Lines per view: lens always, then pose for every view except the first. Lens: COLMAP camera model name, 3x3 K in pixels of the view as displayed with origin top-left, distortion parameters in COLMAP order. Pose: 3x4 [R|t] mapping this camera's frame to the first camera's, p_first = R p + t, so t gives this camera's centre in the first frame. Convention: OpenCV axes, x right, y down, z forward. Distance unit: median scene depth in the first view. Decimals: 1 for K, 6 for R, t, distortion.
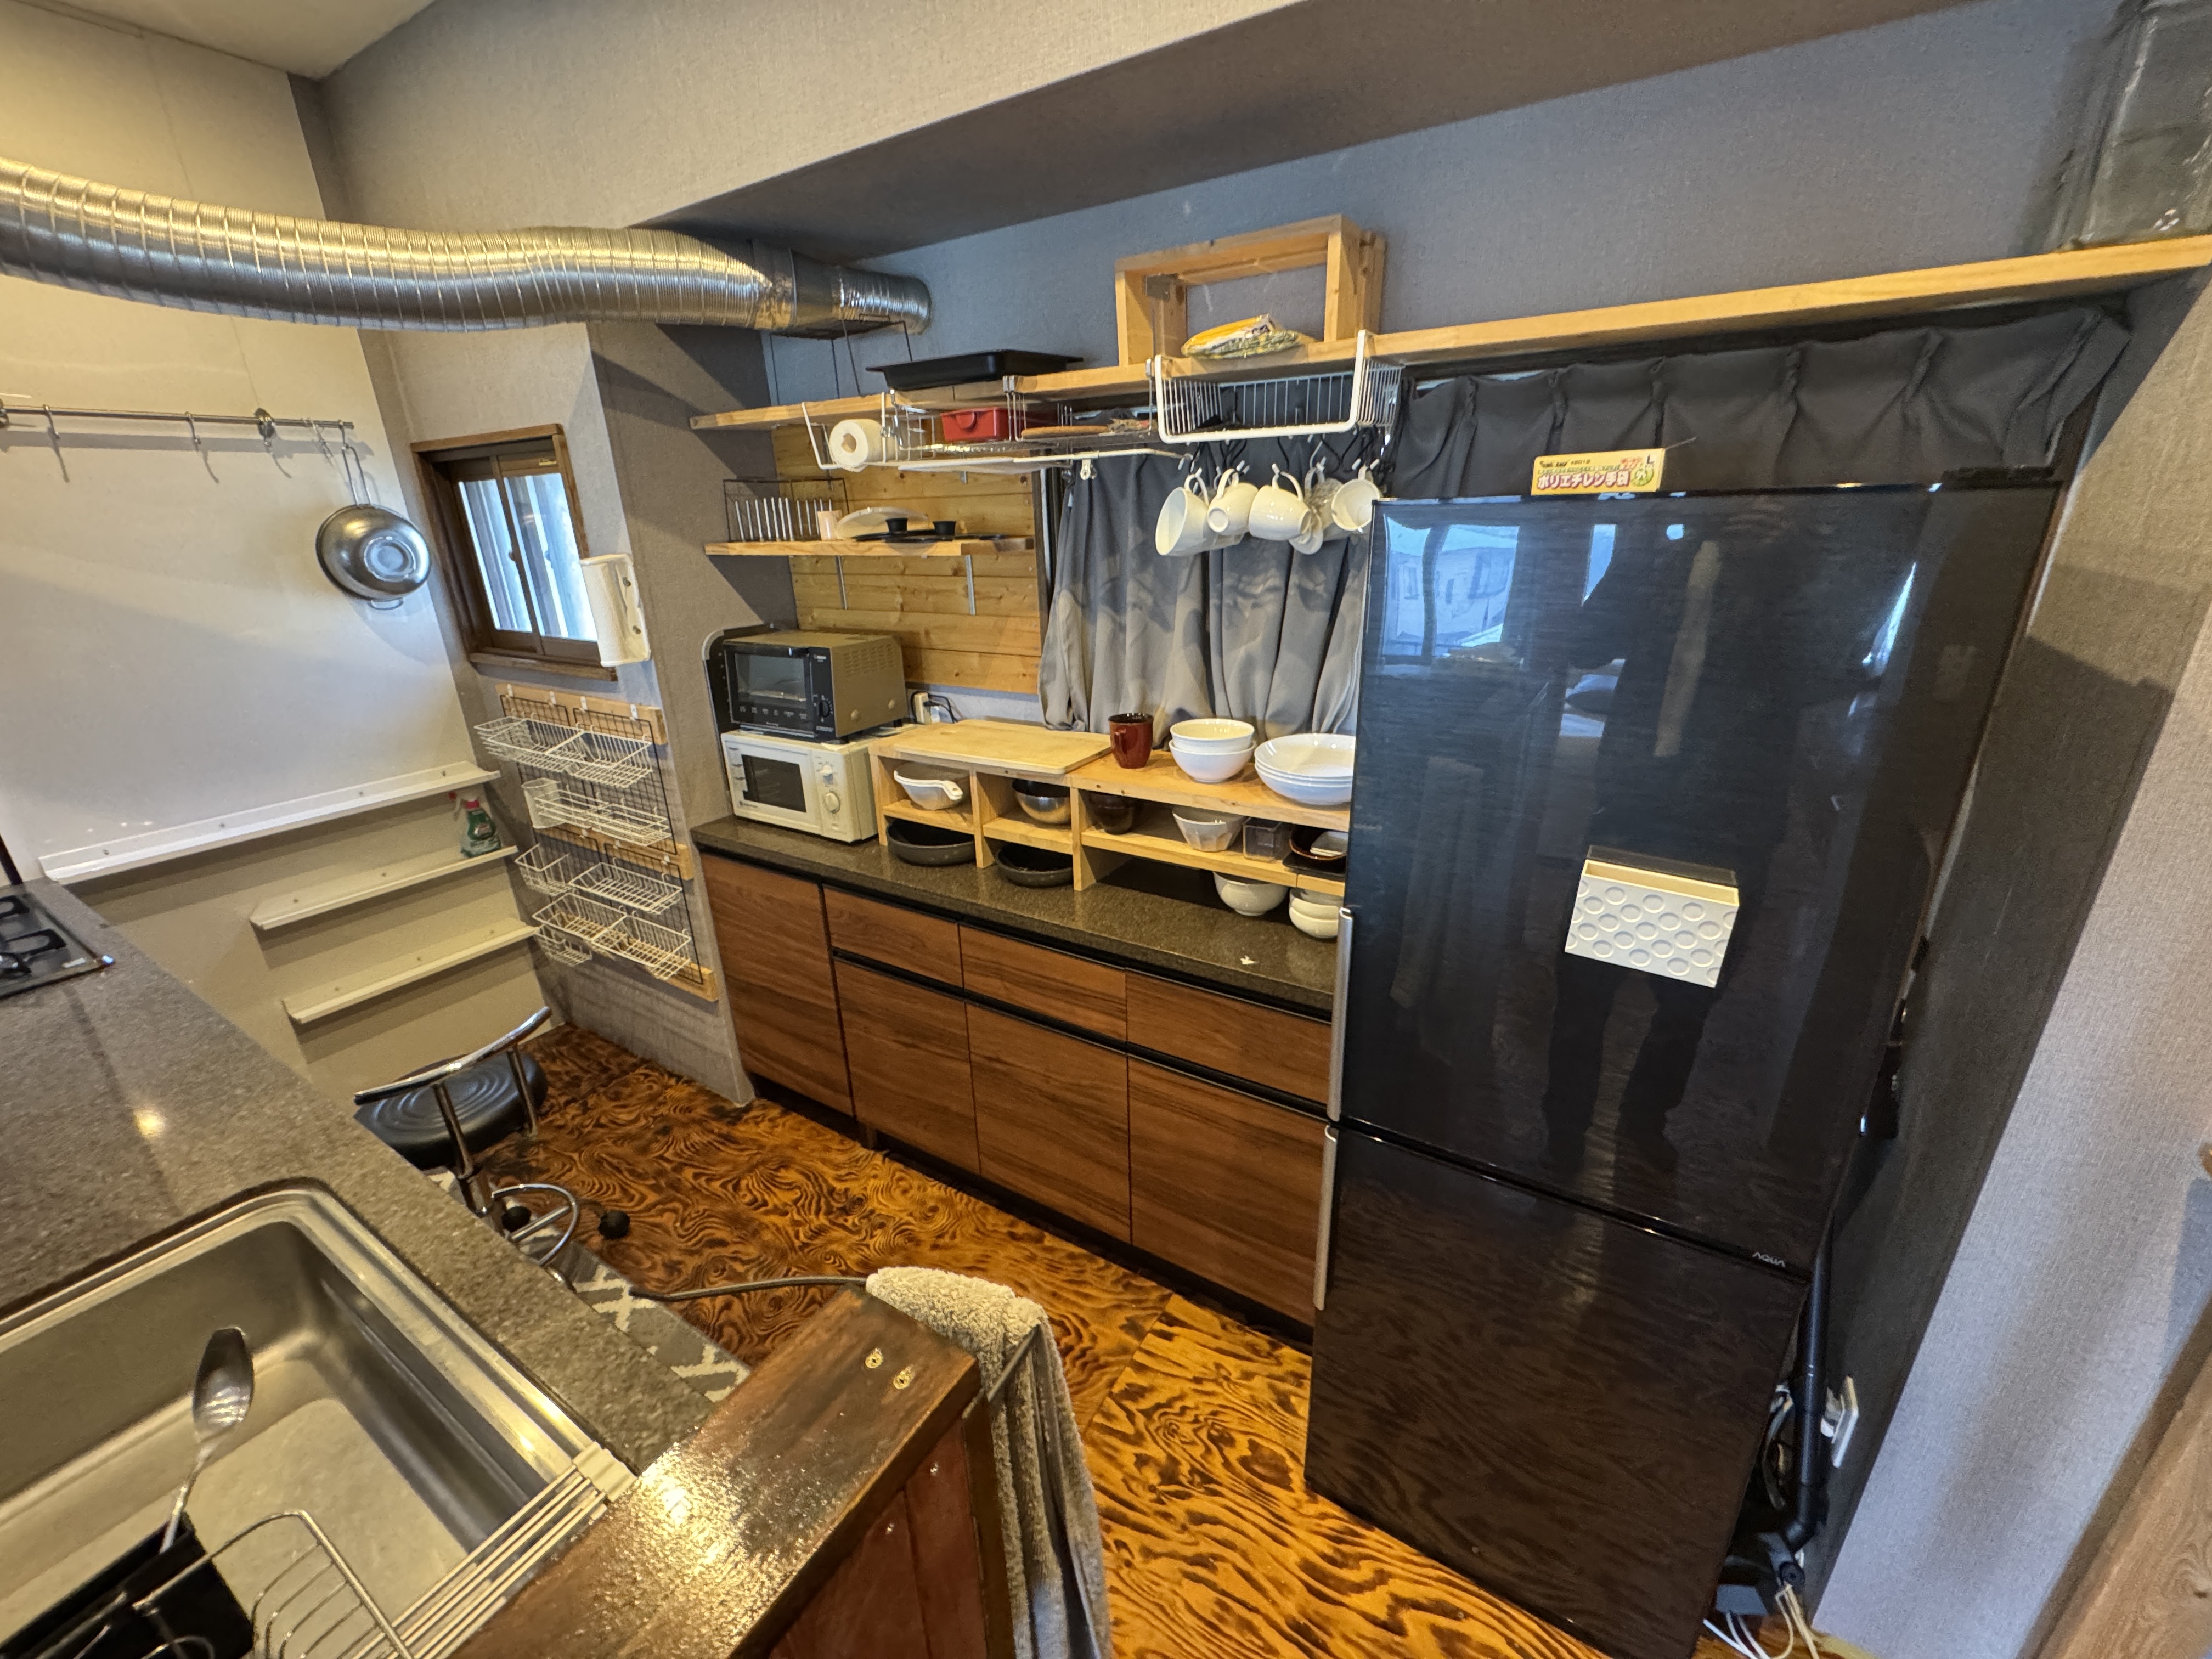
lens RADIAL K [[881.8, 0, 1107.8], [0, 881.8, 827.2], [0, 0, 1]] dist [-0.004179, 0.000527]
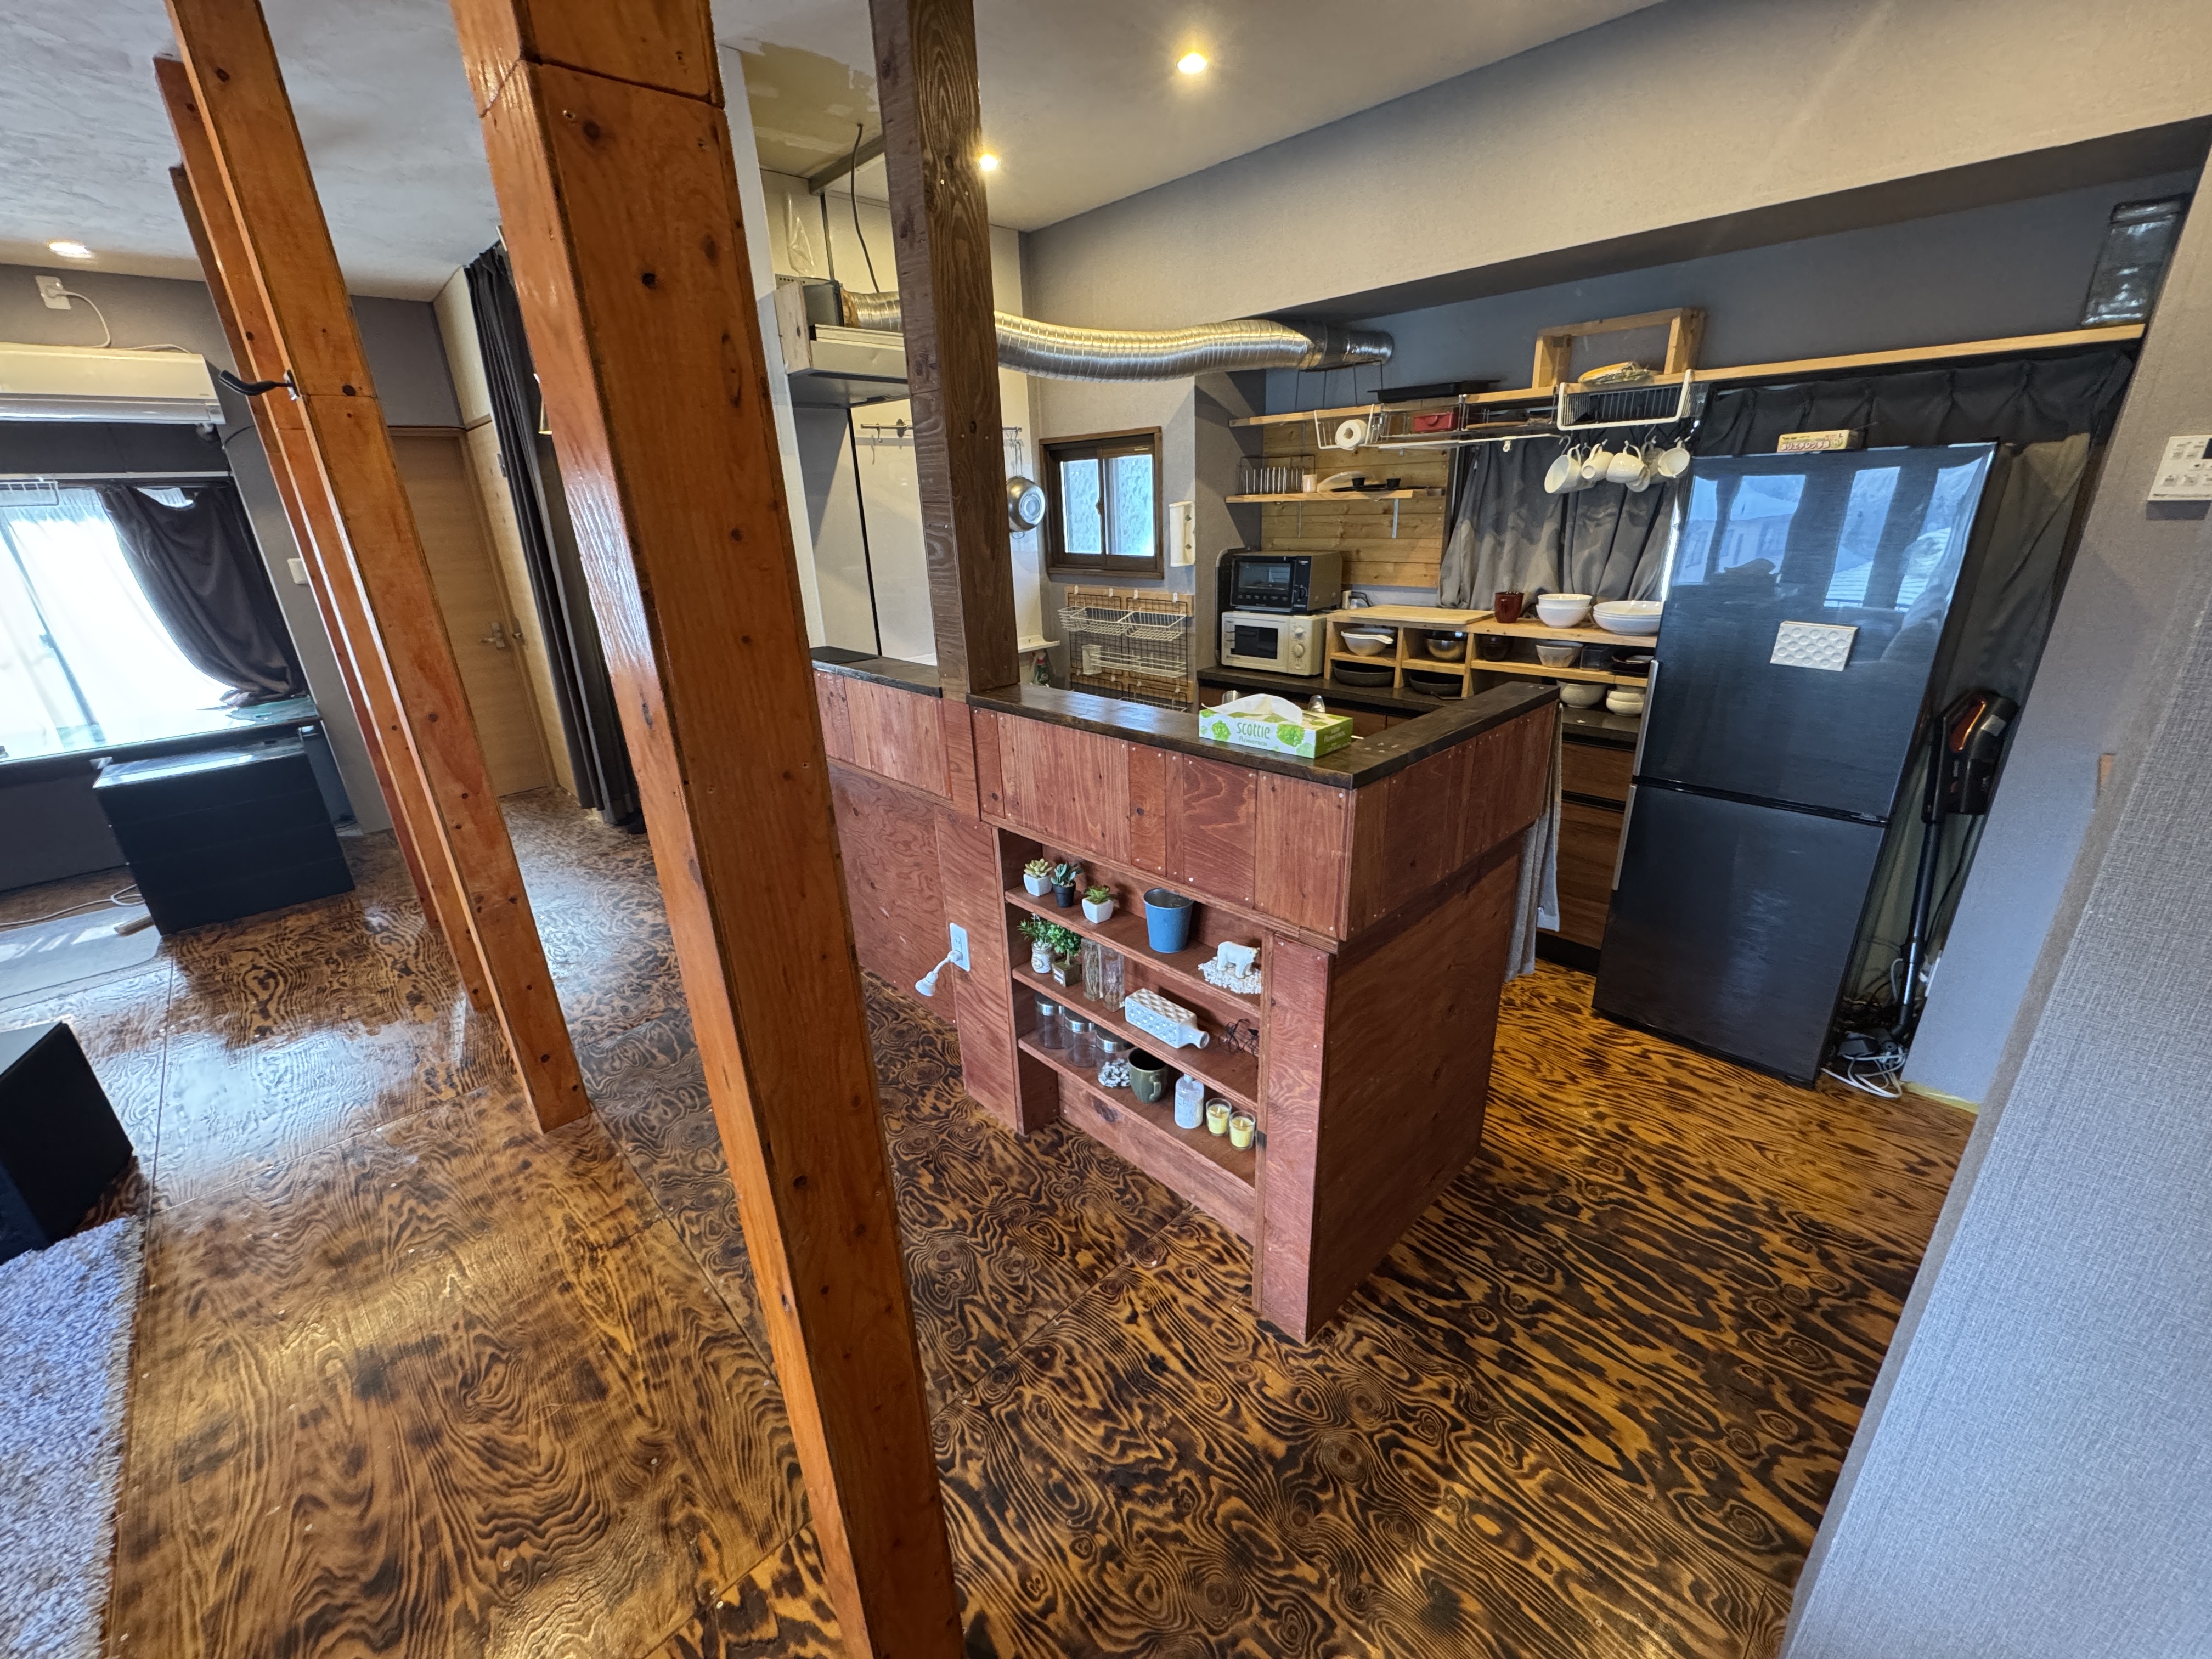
lens RADIAL K [[881.8, 0, 1103.8], [0, 881.8, 828.8], [0, 0, 1]] dist [-0.004179, 0.000527]
pose [[0.969564, 0.076532, -0.232568, -0.279046], [-0.071068, 0.996965, 0.031793, 0.304950], [0.234295, -0.014297, 0.972060, -0.774071]]
